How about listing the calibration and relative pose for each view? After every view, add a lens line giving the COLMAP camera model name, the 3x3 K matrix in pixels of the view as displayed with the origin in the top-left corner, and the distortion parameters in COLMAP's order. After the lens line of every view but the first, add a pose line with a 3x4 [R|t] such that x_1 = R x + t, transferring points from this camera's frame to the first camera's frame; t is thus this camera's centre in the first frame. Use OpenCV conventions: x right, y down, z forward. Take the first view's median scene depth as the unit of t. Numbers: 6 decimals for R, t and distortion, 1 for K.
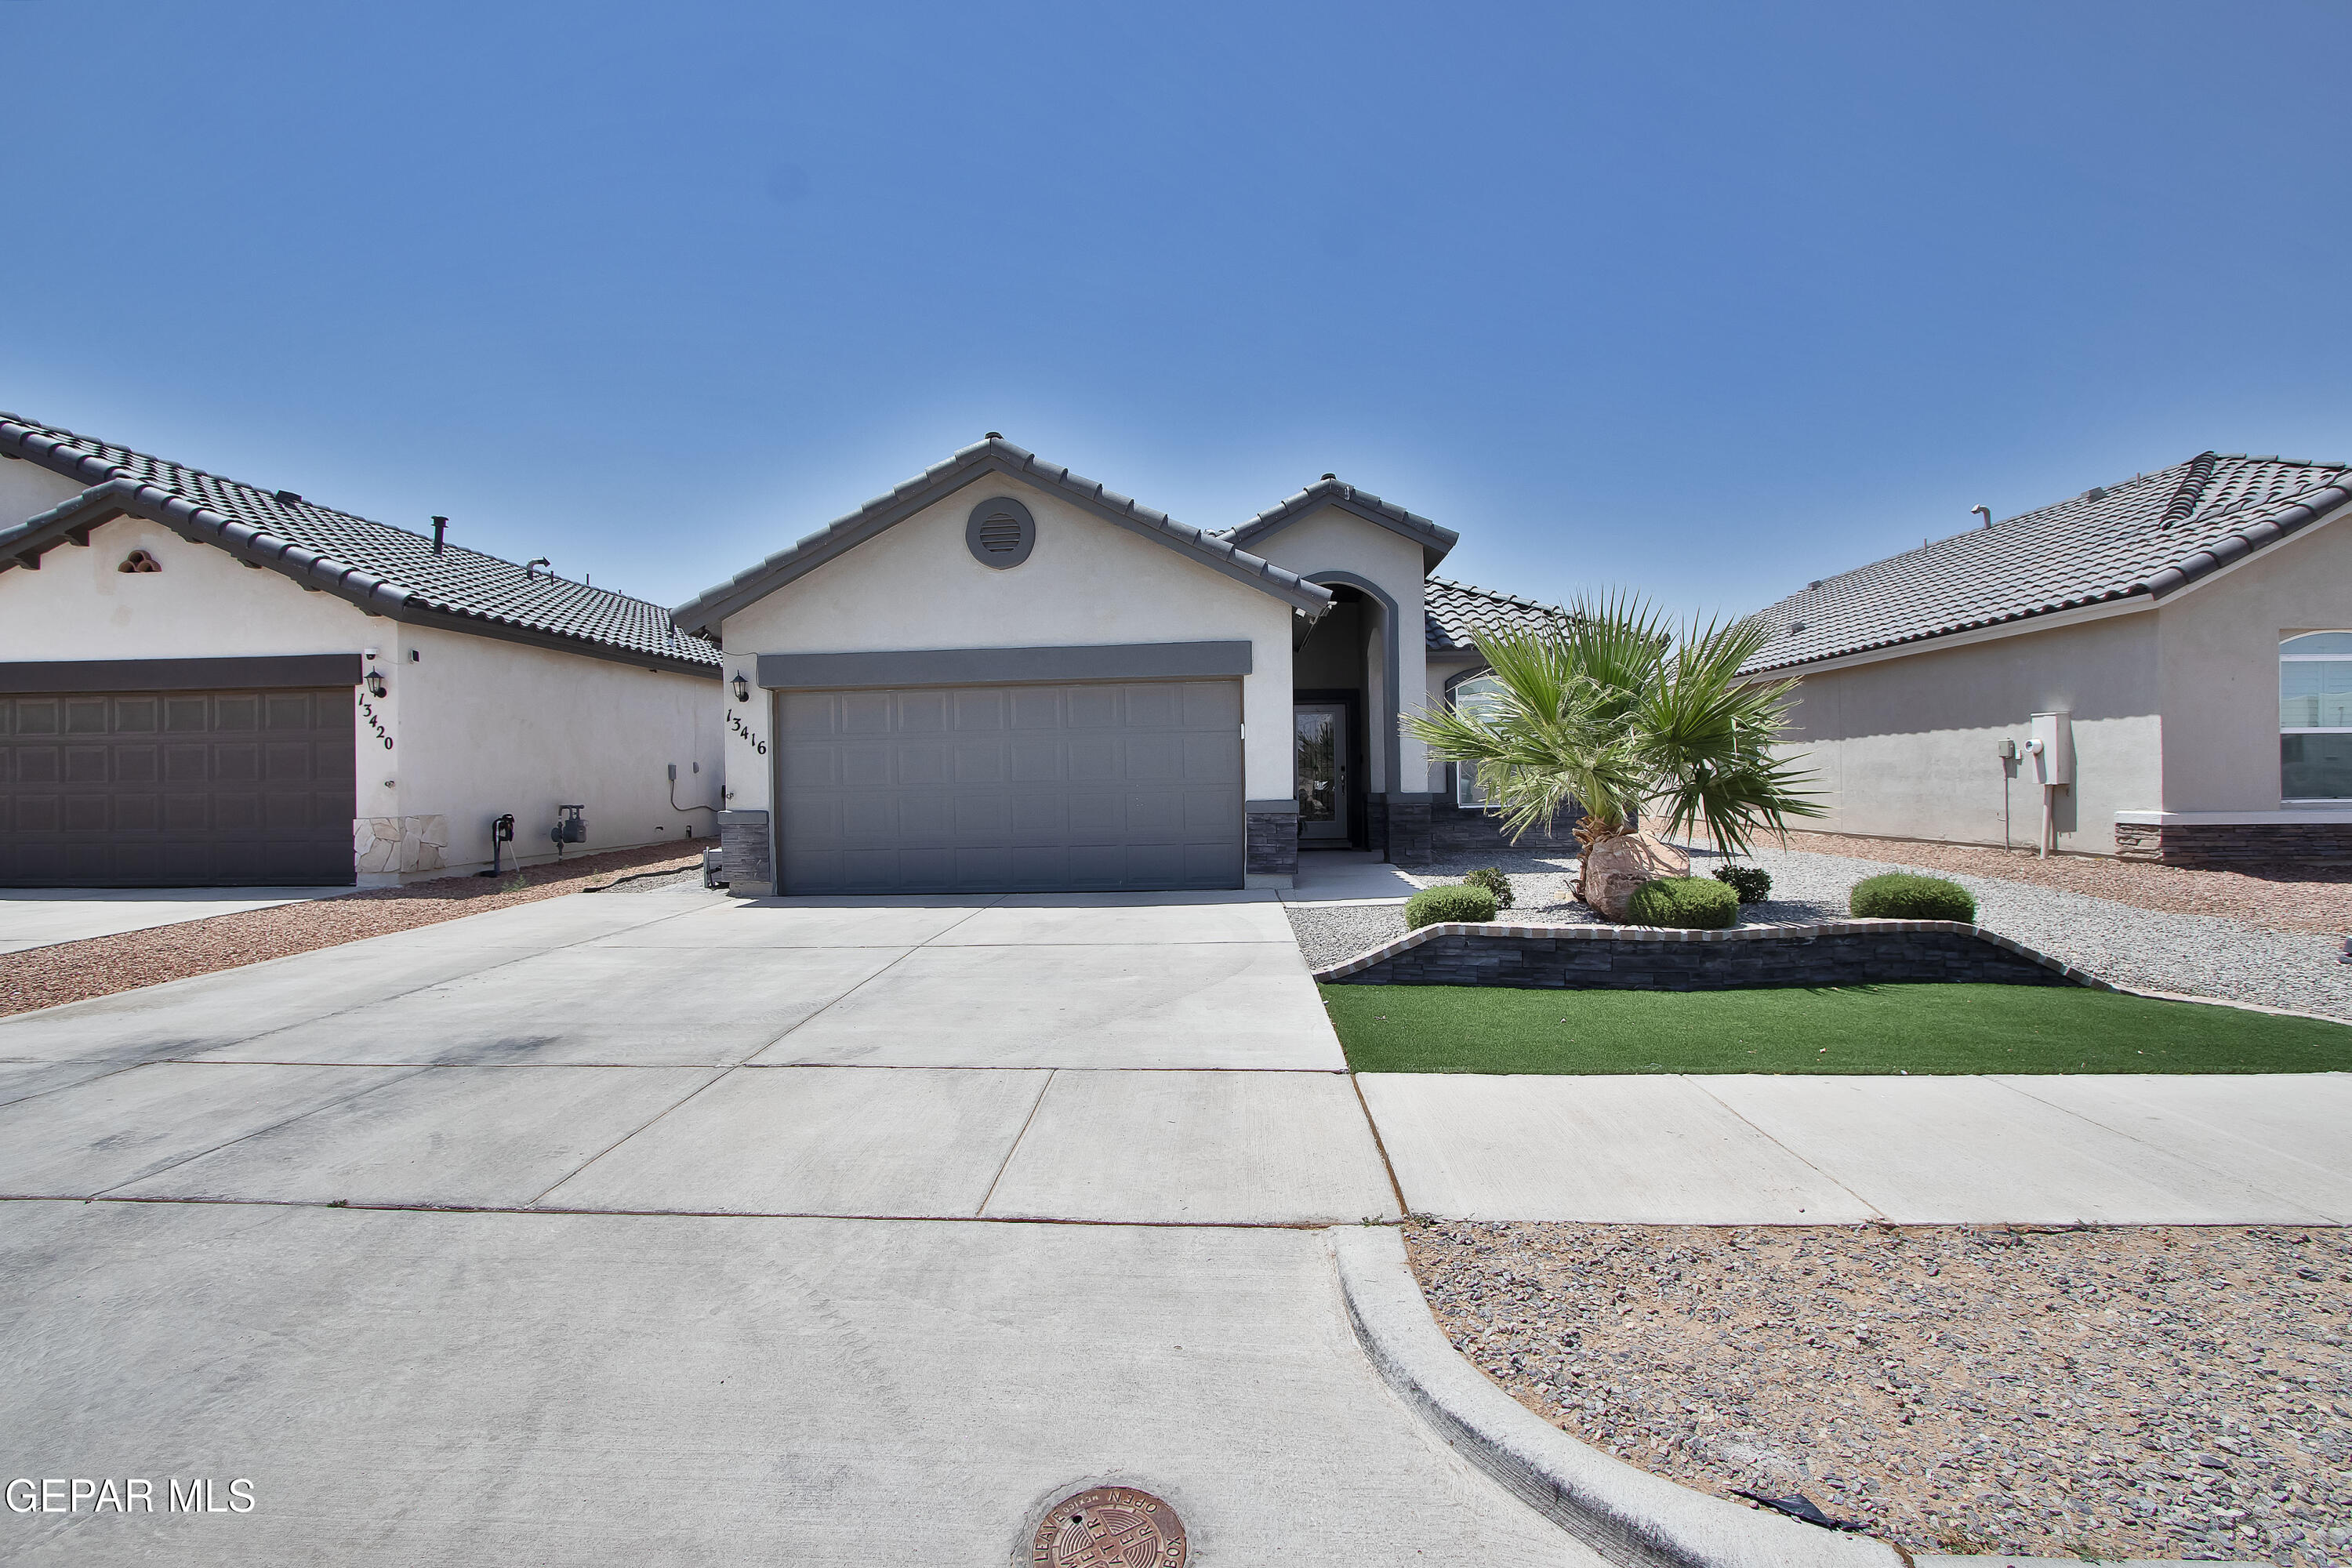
lens RADIAL K [[1088.6, 0, 1160.1], [0, 1088.6, 778.7], [0, 0, 1]] dist [-0.012490, -0.000031]
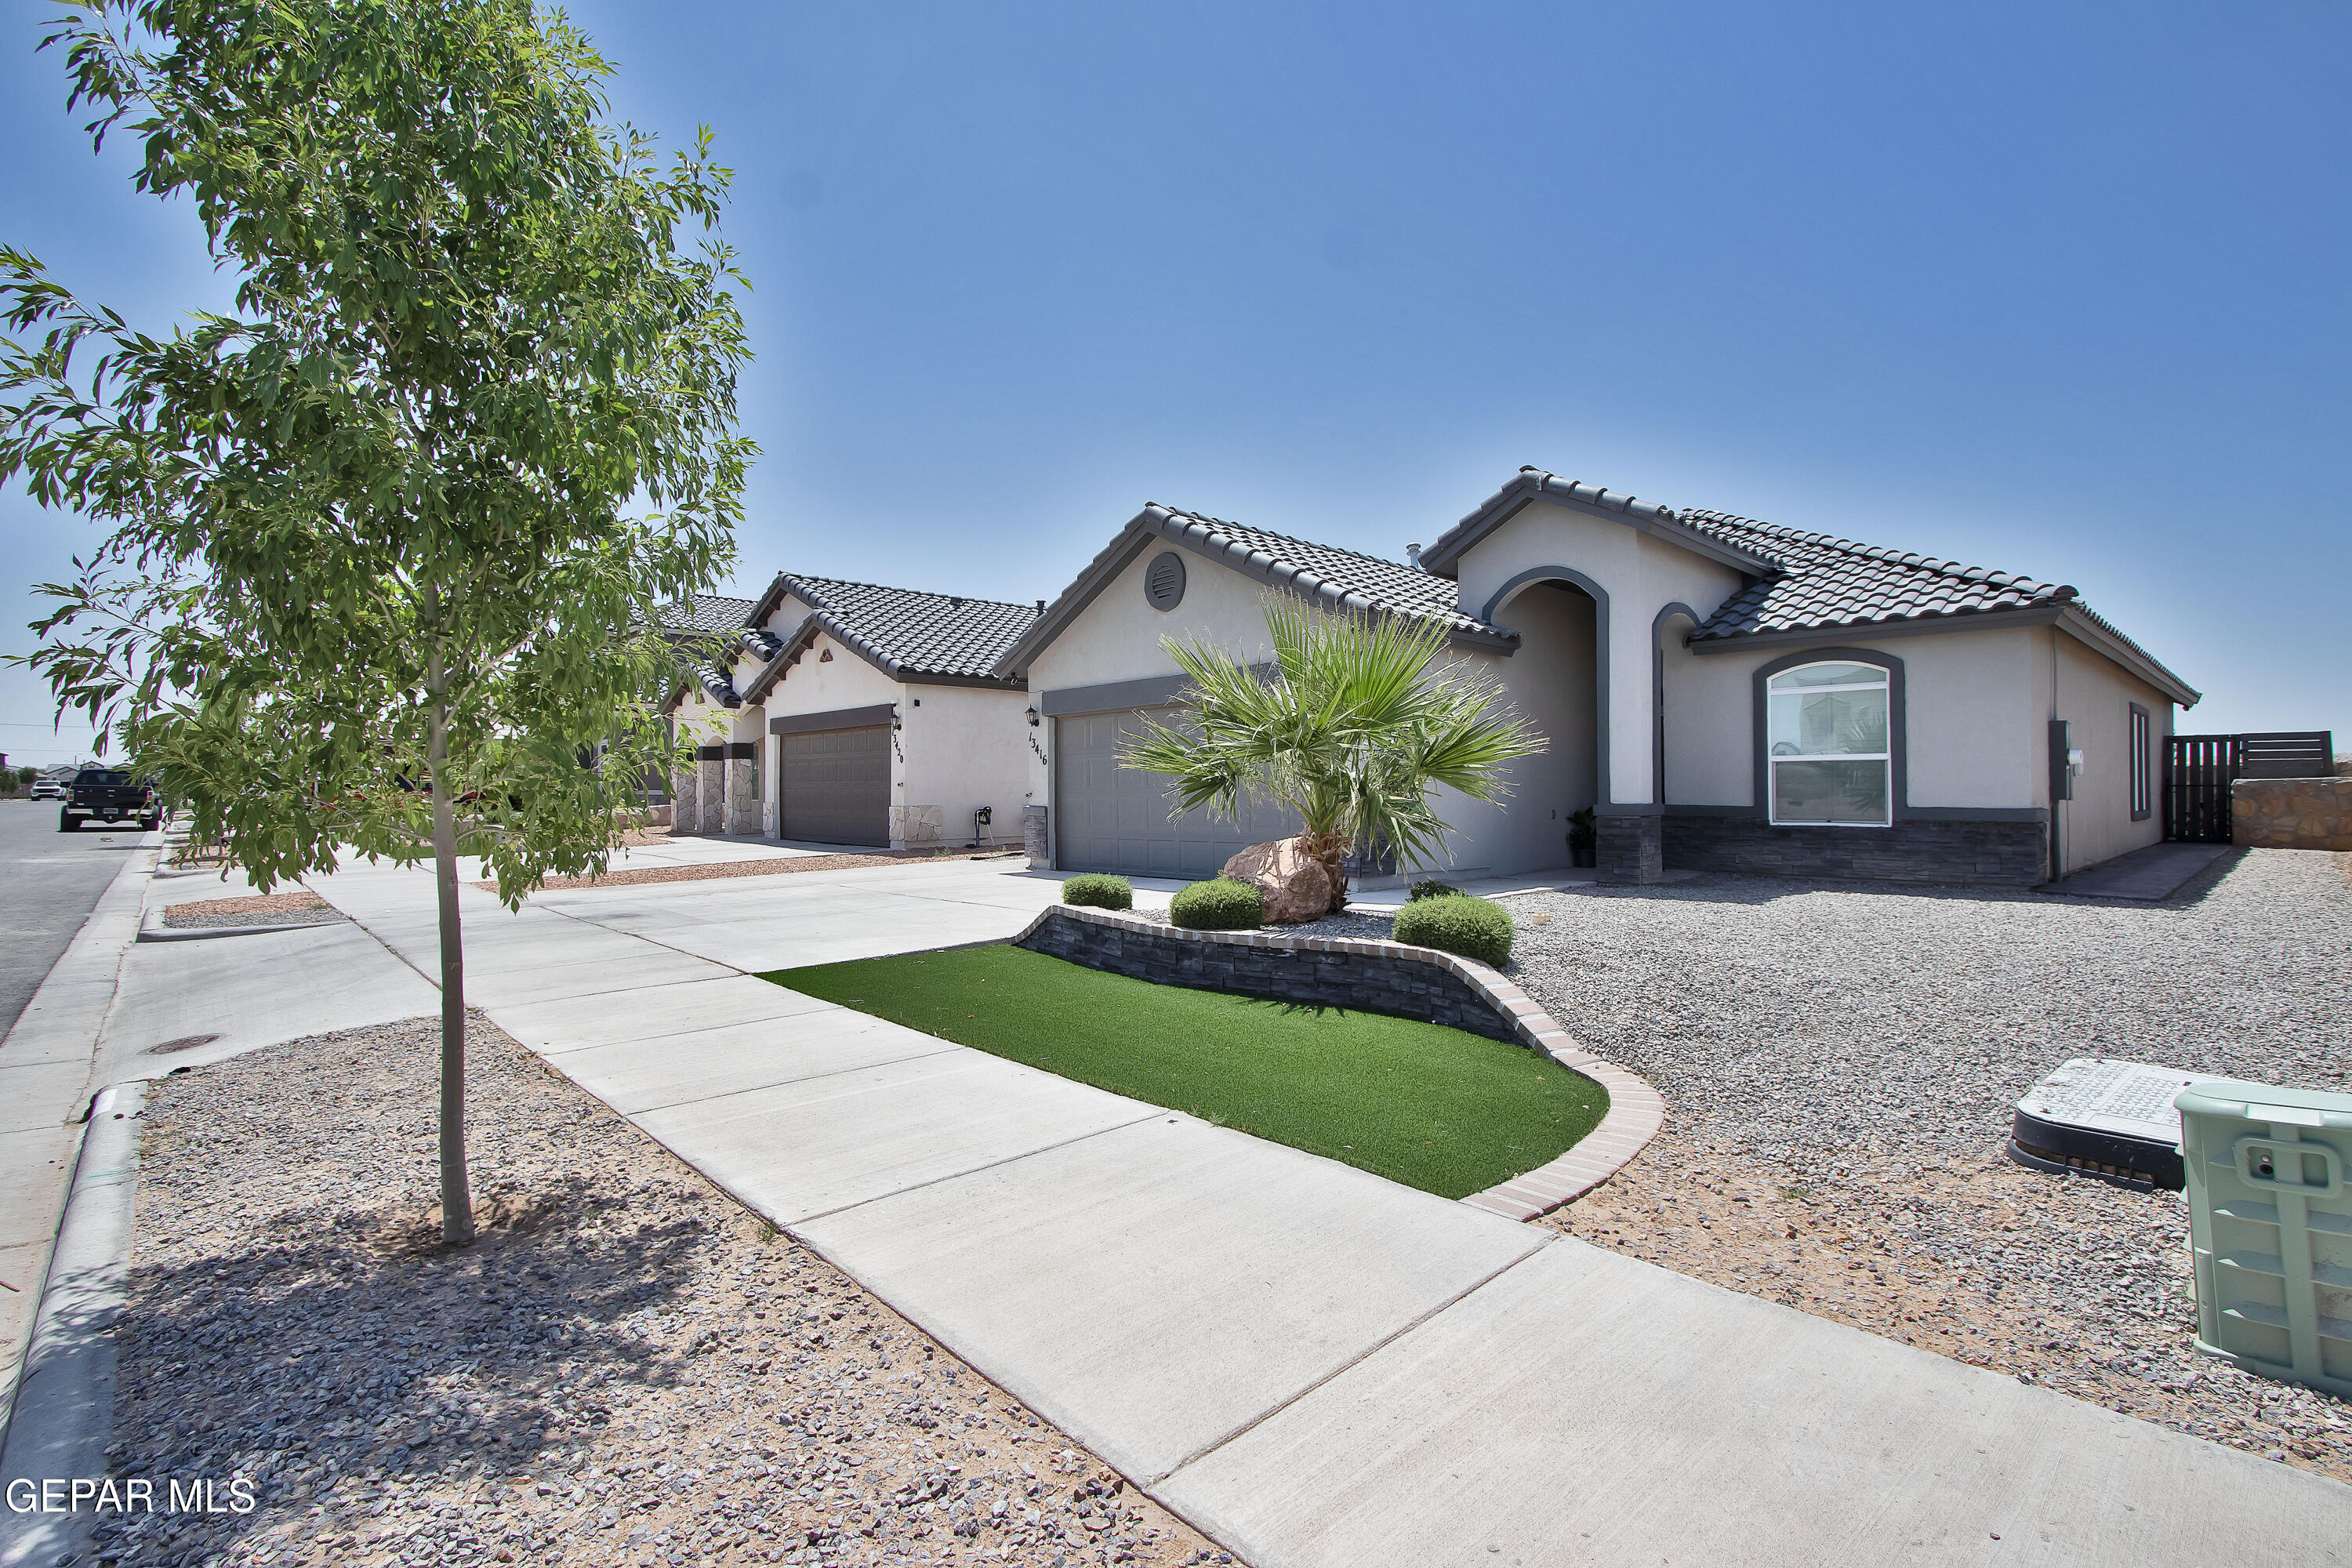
lens RADIAL K [[1057.9, 0, 1176.0], [0, 1057.9, 784.0], [0, 0, 1]] dist [-0.002648, -0.000052]
pose [[0.734930, 0.006407, -0.678112, 0.649783], [-0.009259, 0.999957, -0.000587, 0.000790], [0.678079, 0.006711, 0.734958, 0.136867]]
